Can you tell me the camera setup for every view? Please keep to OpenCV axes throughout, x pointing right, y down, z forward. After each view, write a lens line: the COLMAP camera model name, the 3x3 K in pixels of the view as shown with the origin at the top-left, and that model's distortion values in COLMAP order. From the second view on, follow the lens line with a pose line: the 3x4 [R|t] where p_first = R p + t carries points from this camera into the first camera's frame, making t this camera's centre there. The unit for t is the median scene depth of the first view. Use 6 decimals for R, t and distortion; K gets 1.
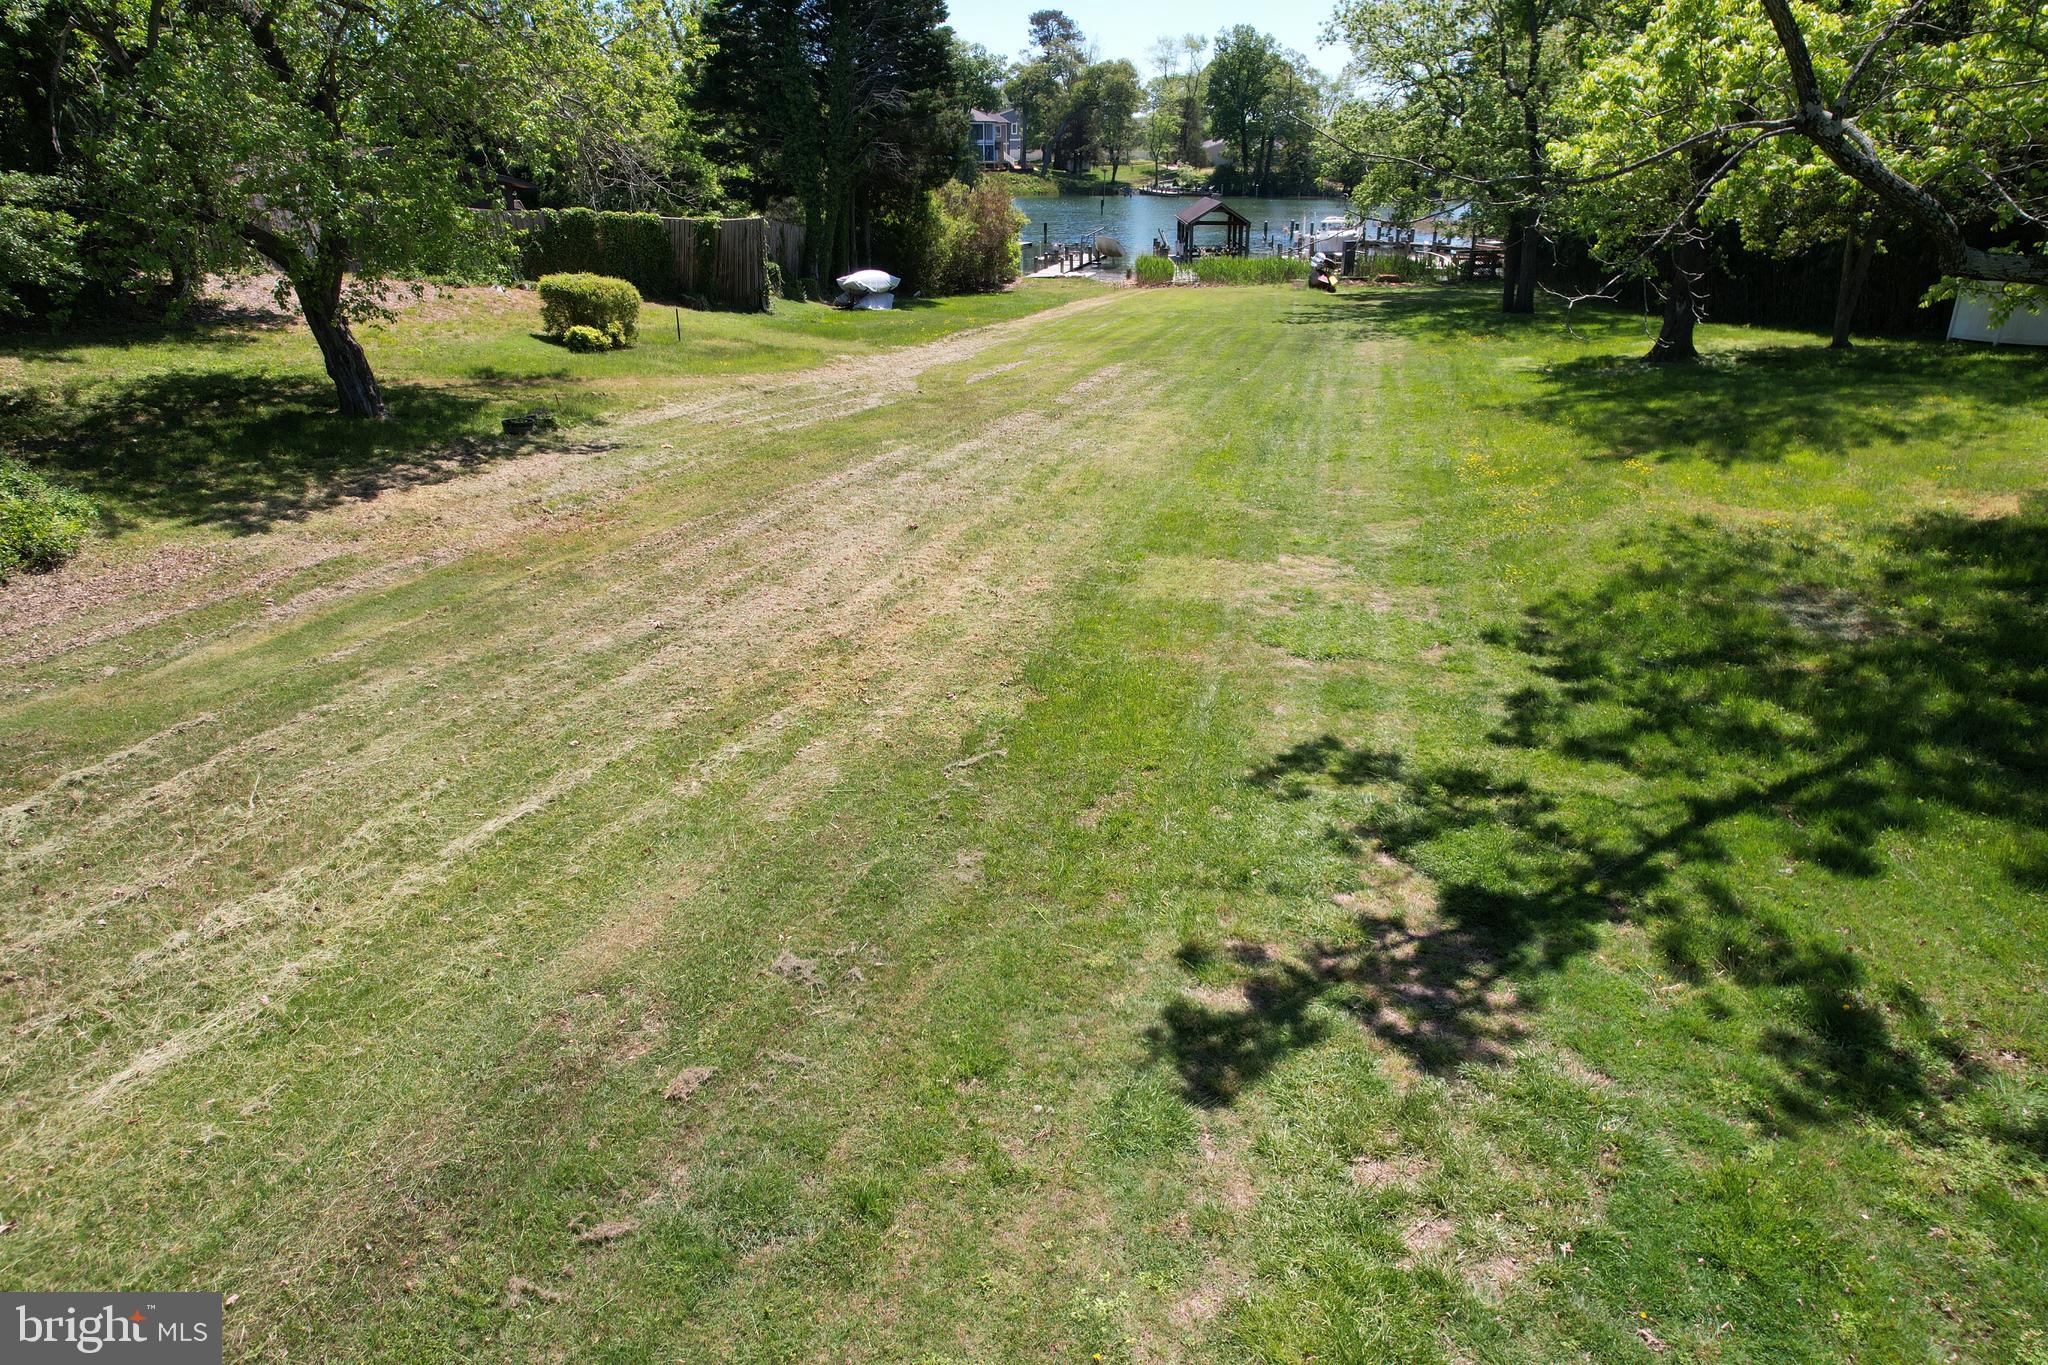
lens RADIAL K [[1327.8, 0, 1016.3], [0, 1327.8, 688.6], [0, 0, 1]] dist [-0.093791, 0.078368]
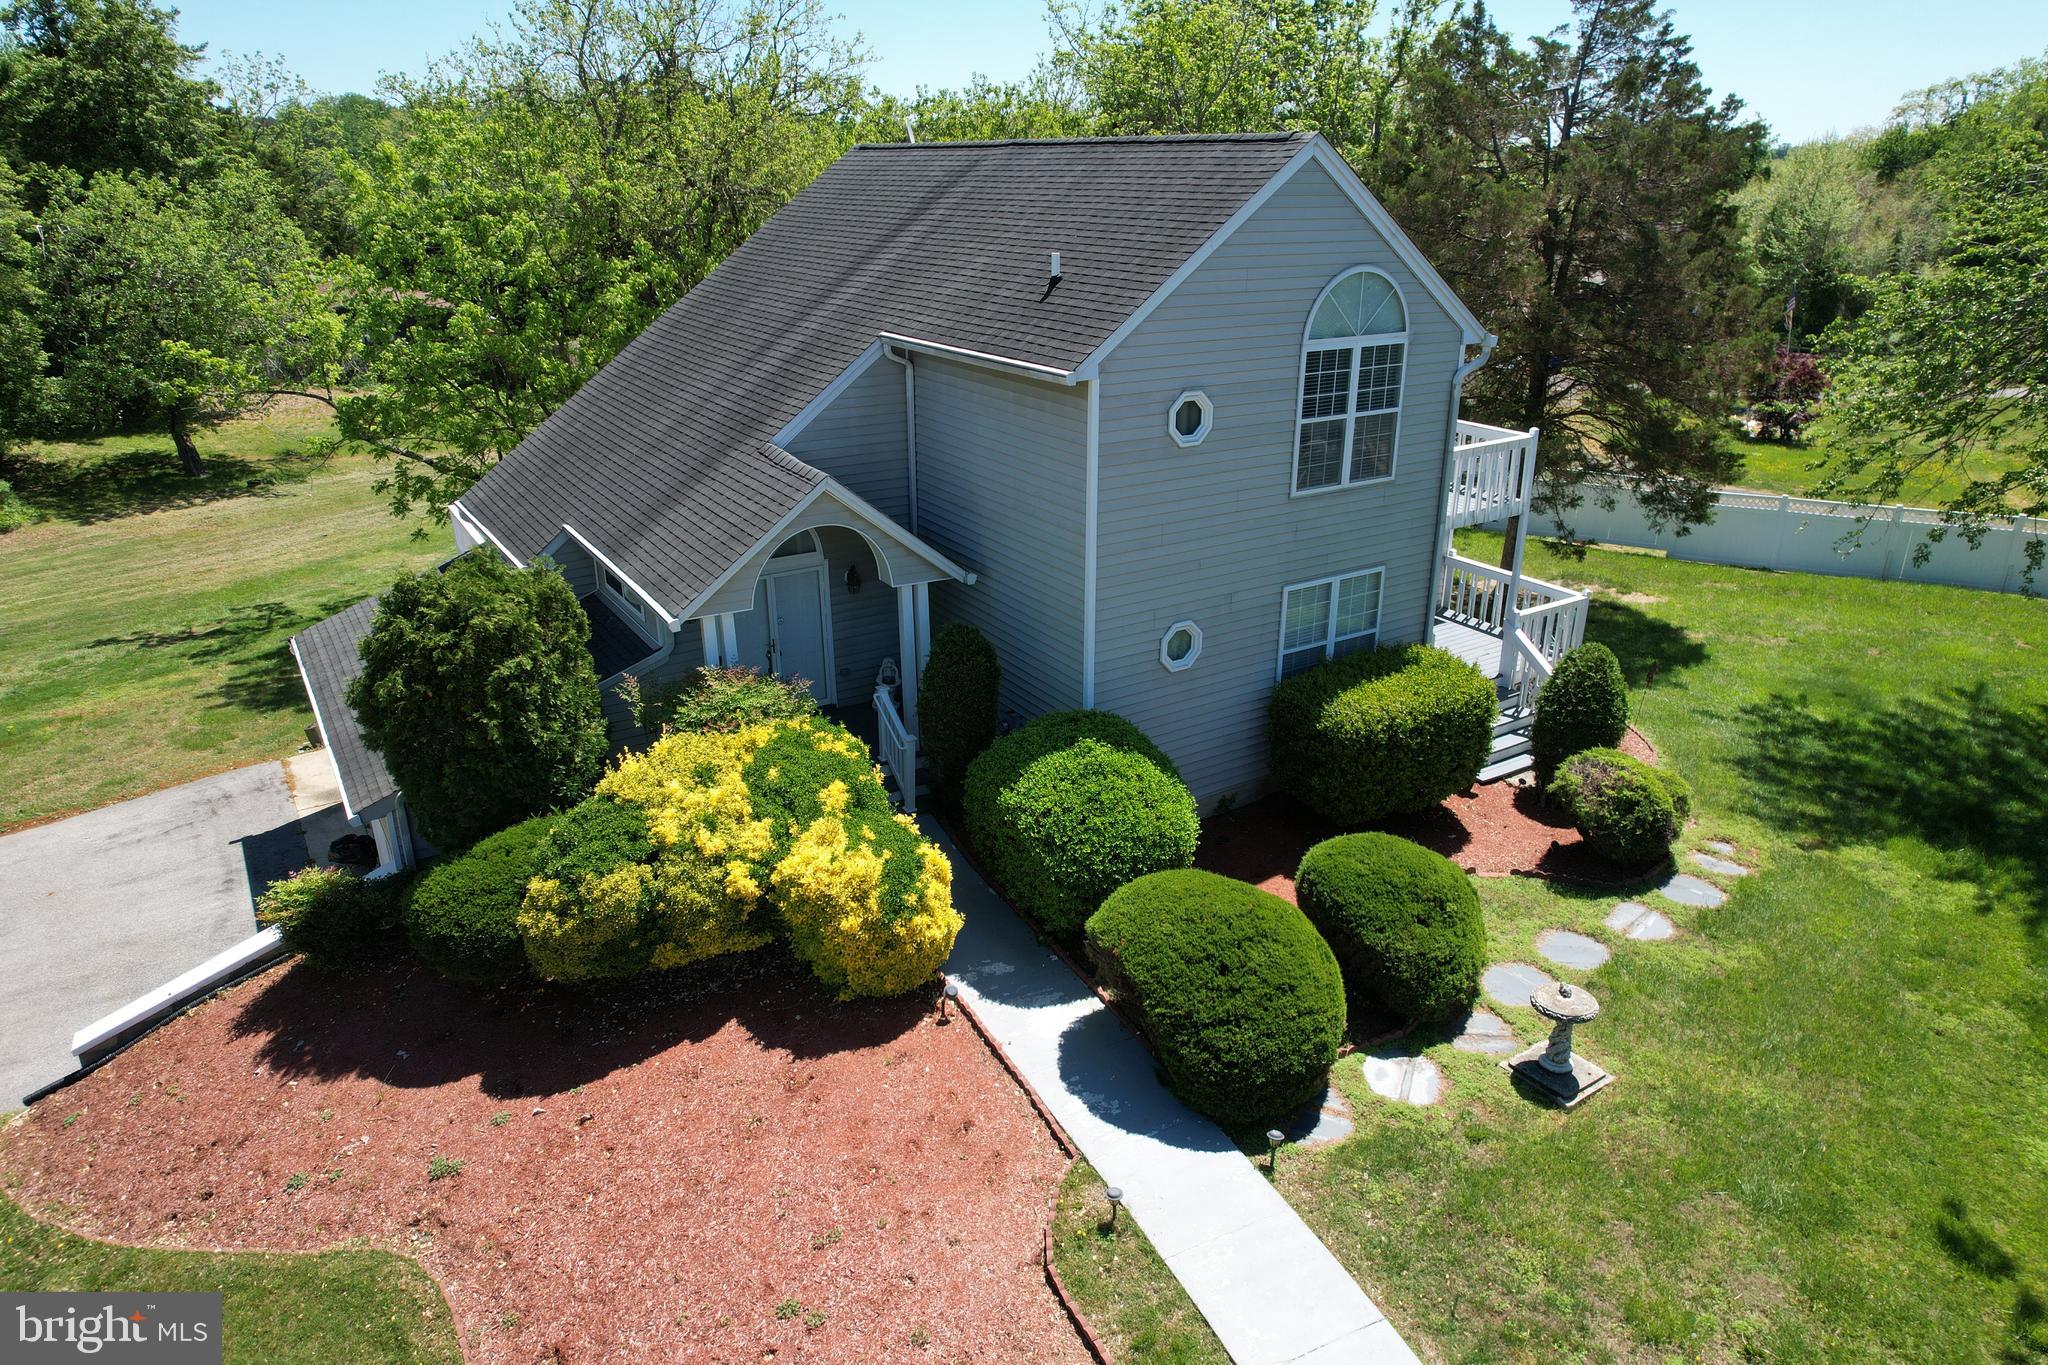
lens RADIAL K [[1327.8, 0, 1016.3], [0, 1327.8, 688.6], [0, 0, 1]] dist [-0.093791, 0.078368]
pose [[0.977974, 0.082095, -0.191903, 2.017408], [-0.084757, 0.996385, -0.005689, 0.084354], [0.190742, 0.021829, 0.981397, -1.412023]]
